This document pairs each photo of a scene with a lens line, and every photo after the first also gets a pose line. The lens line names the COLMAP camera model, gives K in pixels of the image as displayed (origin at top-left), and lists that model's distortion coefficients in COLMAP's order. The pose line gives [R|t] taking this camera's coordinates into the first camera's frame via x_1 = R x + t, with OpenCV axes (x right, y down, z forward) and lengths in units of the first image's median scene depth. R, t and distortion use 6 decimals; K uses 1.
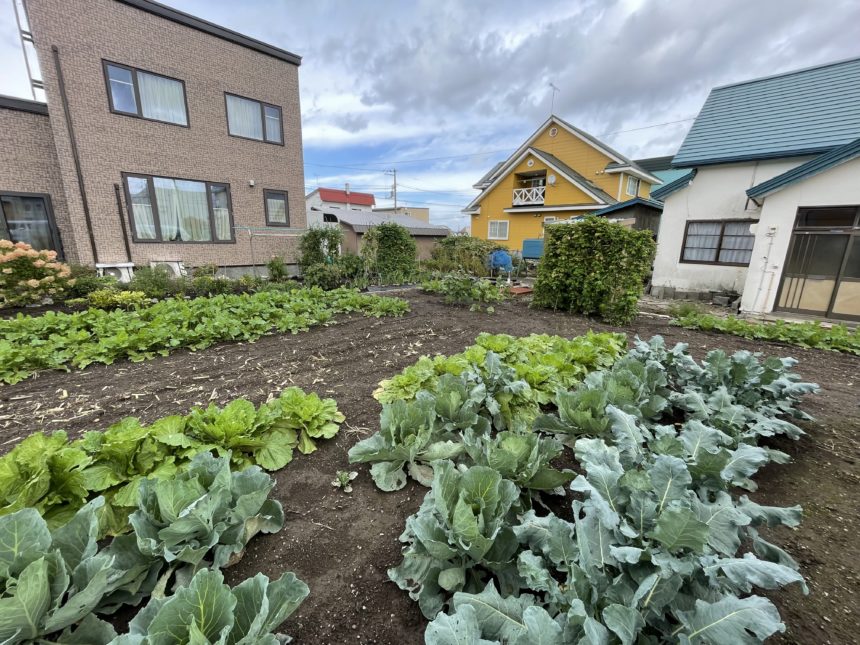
lens RADIAL K [[349.8, 0, 427.8], [0, 349.8, 319.7], [0, 0, 1]] dist [-0.004143, -0.000470]
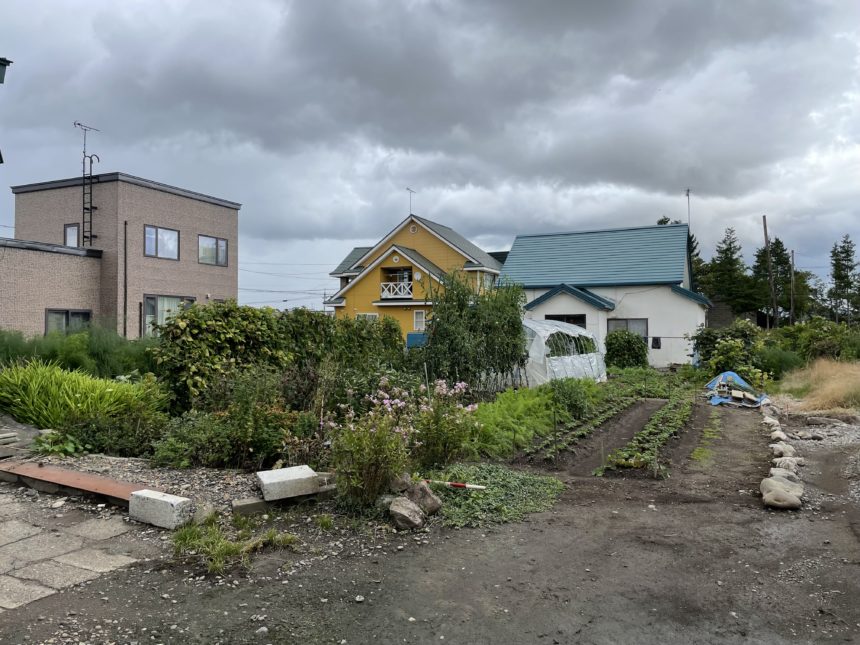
lens RADIAL K [[649.2, 0, 429.7], [0, 649.2, 323.1], [0, 0, 1]] dist [0.000027, -0.000038]
pose [[0.932644, -0.017750, 0.360361, -0.297685], [0.102316, 0.970798, -0.216985, 0.152273], [-0.345987, 0.239240, 0.907225, -0.702620]]
